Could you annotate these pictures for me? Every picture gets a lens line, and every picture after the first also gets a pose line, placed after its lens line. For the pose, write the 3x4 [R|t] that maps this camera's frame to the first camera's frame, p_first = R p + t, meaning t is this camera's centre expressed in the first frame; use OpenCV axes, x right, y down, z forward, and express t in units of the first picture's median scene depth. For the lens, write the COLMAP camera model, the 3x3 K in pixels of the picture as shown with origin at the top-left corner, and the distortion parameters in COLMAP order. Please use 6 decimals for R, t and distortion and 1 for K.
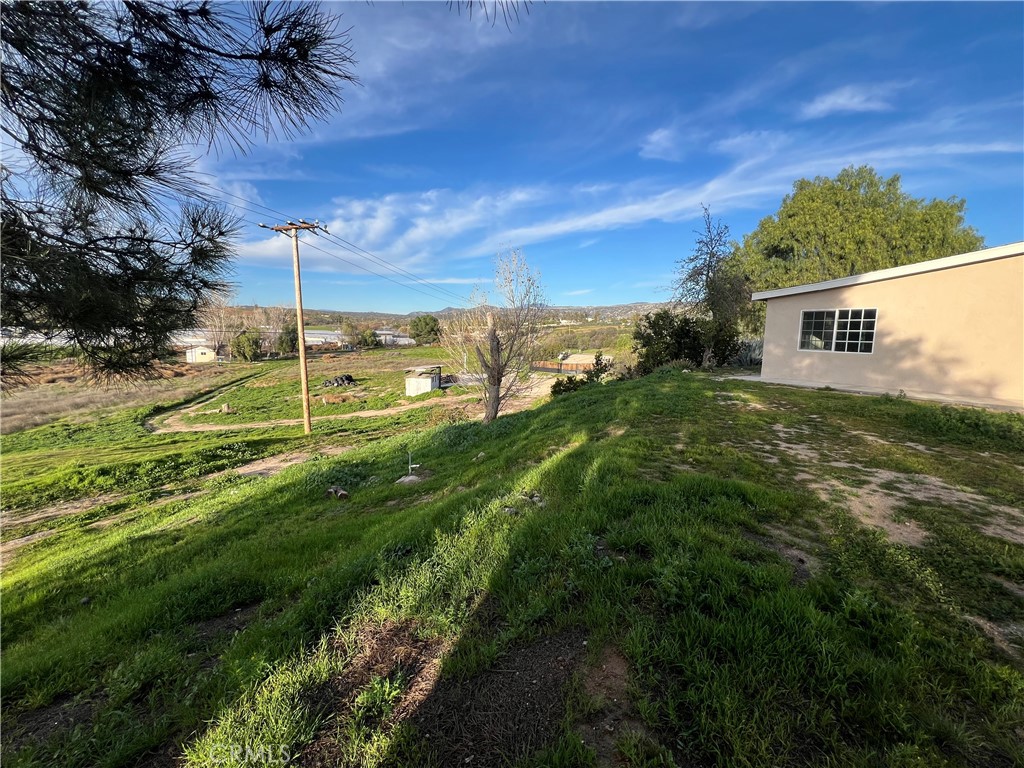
lens RADIAL K [[411.3, 0, 507.9], [0, 411.3, 382.8], [0, 0, 1]] dist [-0.004212, 0.000622]
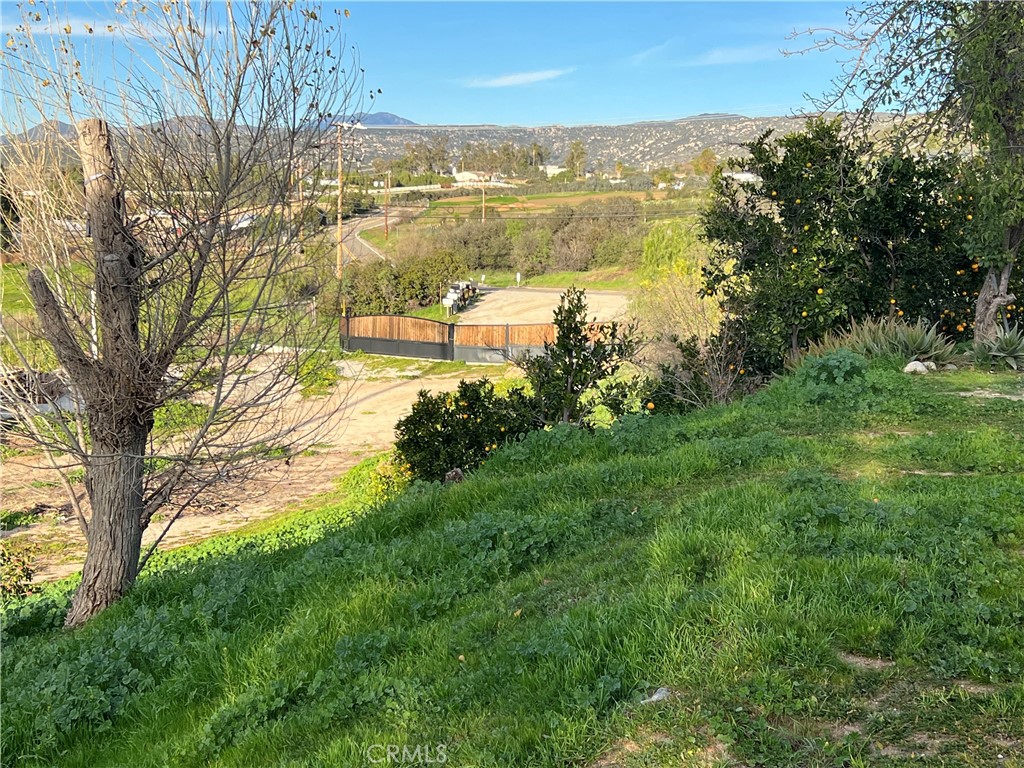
lens RADIAL K [[1406.3, 0, 512.5], [0, 1406.3, 384.6], [0, 0, 1]] dist [0.050631, 0.000000]
pose [[0.986131, -0.017735, 0.165017, 0.037587], [0.017962, 0.999839, 0.000122, -0.016461], [-0.164993, 0.002844, 0.986291, 0.146290]]
